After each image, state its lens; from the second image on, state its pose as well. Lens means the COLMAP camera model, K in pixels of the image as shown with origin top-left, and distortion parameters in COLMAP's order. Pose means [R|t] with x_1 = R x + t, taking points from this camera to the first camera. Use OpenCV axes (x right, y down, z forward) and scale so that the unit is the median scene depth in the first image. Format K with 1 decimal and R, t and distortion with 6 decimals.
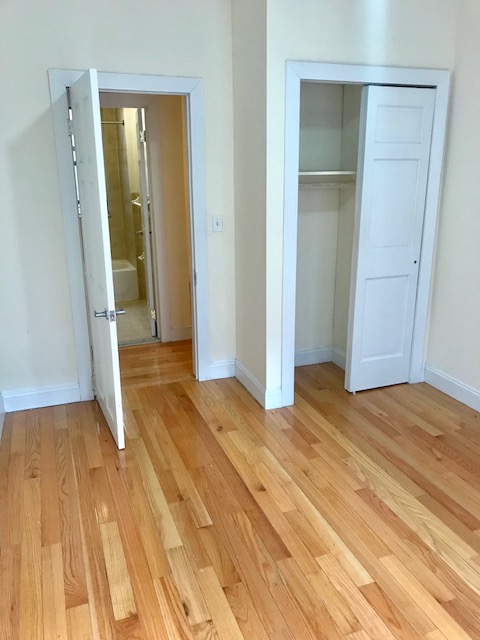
lens RADIAL K [[526.1, 0, 242.2], [0, 526.1, 319.5], [0, 0, 1]] dist [0.013065, 0.000267]
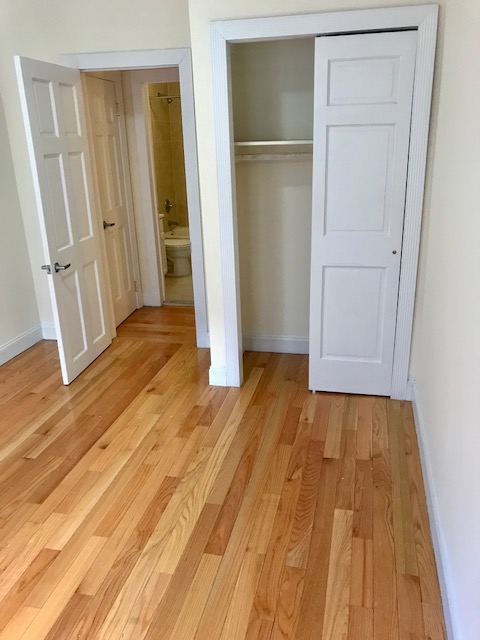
lens RADIAL K [[526.1, 0, 238.8], [0, 526.1, 317.6], [0, 0, 1]] dist [0.013065, 0.000267]
pose [[0.832384, 0.164904, -0.529096, 0.663407], [-0.136014, 0.986293, 0.093420, -0.060860], [0.537249, -0.005796, 0.843404, 0.212783]]
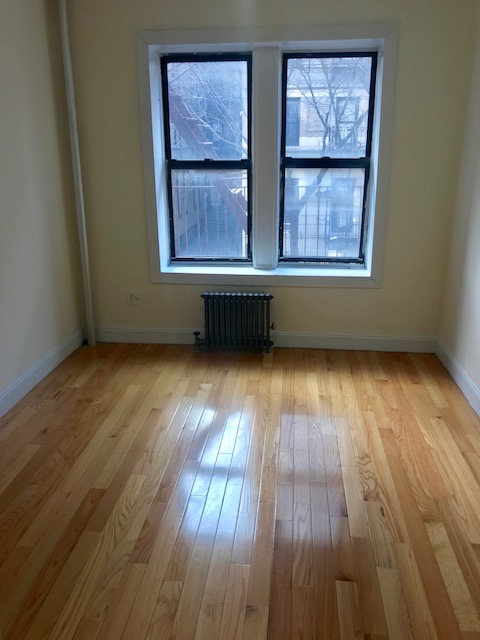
lens RADIAL K [[526.1, 0, 243.0], [0, 526.1, 318.1], [0, 0, 1]] dist [0.013065, 0.000267]
pose [[-0.898578, -0.120936, 0.421820, -0.173013], [0.140277, 0.831669, 0.537261, -0.325131], [-0.415789, 0.541943, -0.730355, 1.108460]]
